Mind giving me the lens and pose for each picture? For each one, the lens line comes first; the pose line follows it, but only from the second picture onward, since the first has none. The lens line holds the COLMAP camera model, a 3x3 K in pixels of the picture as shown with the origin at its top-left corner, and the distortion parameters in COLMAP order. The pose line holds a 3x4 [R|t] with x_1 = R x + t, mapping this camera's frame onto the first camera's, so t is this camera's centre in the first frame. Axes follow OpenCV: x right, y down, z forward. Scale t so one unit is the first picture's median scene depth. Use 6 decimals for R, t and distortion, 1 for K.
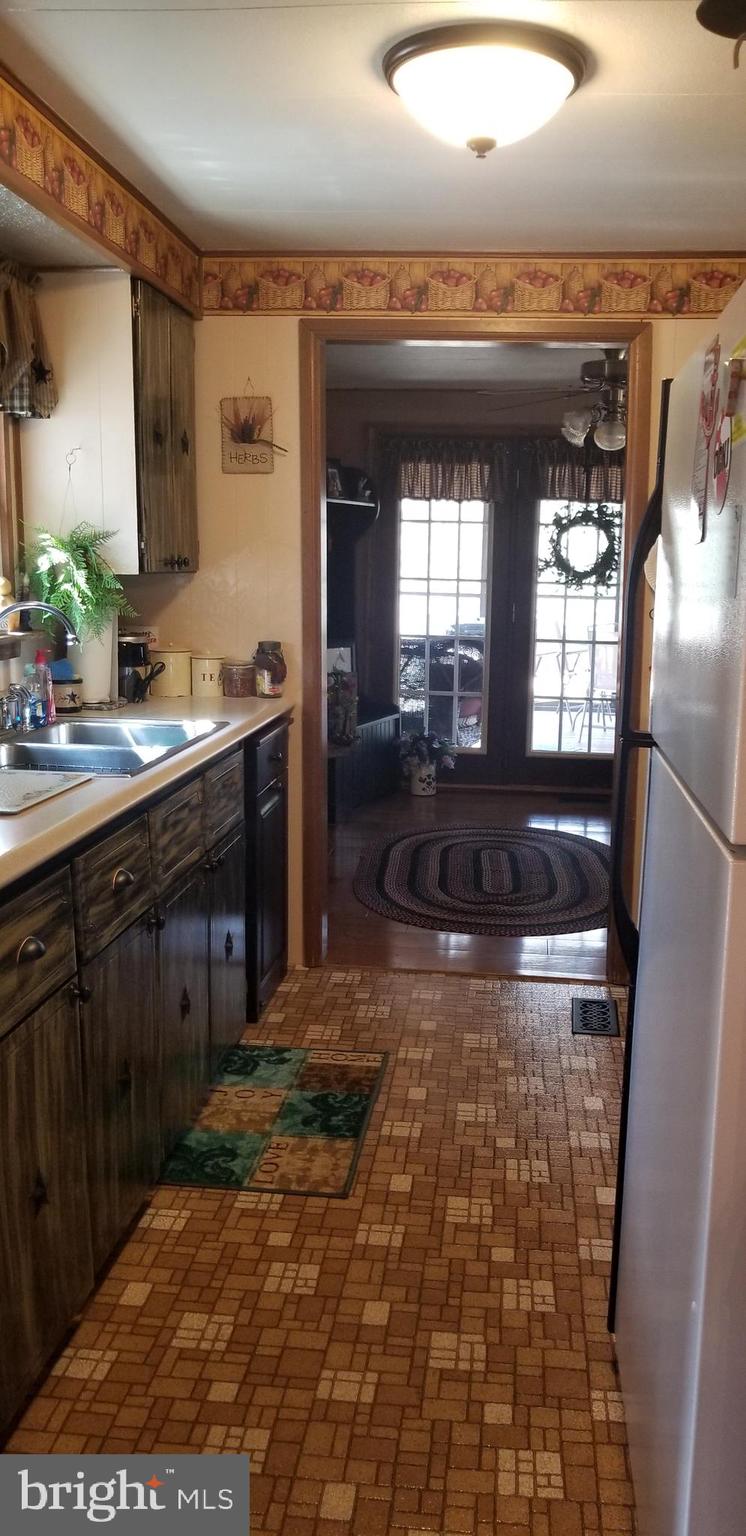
lens RADIAL K [[1228.8, 0, 381.4], [0, 1228.8, 766.1], [0, 0, 1]] dist [0.010622, -0.023677]
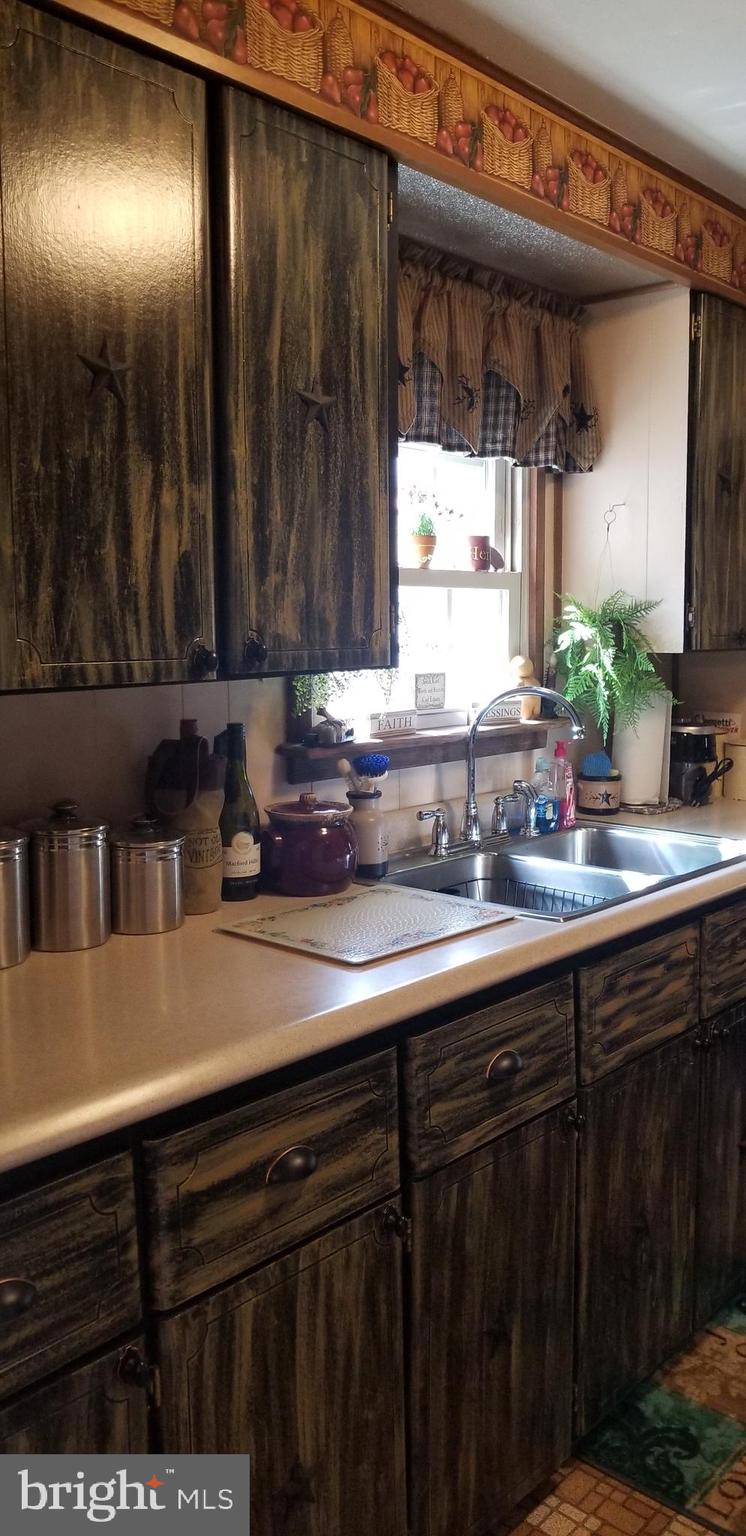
lens RADIAL K [[1228.8, 0, 370.7], [0, 1228.8, 765.8], [0, 0, 1]] dist [0.010622, -0.023677]
pose [[0.828952, 0.053600, -0.556746, 0.101195], [-0.083214, 0.996138, -0.027998, -0.048533], [0.553095, 0.069538, 0.830211, 0.251948]]
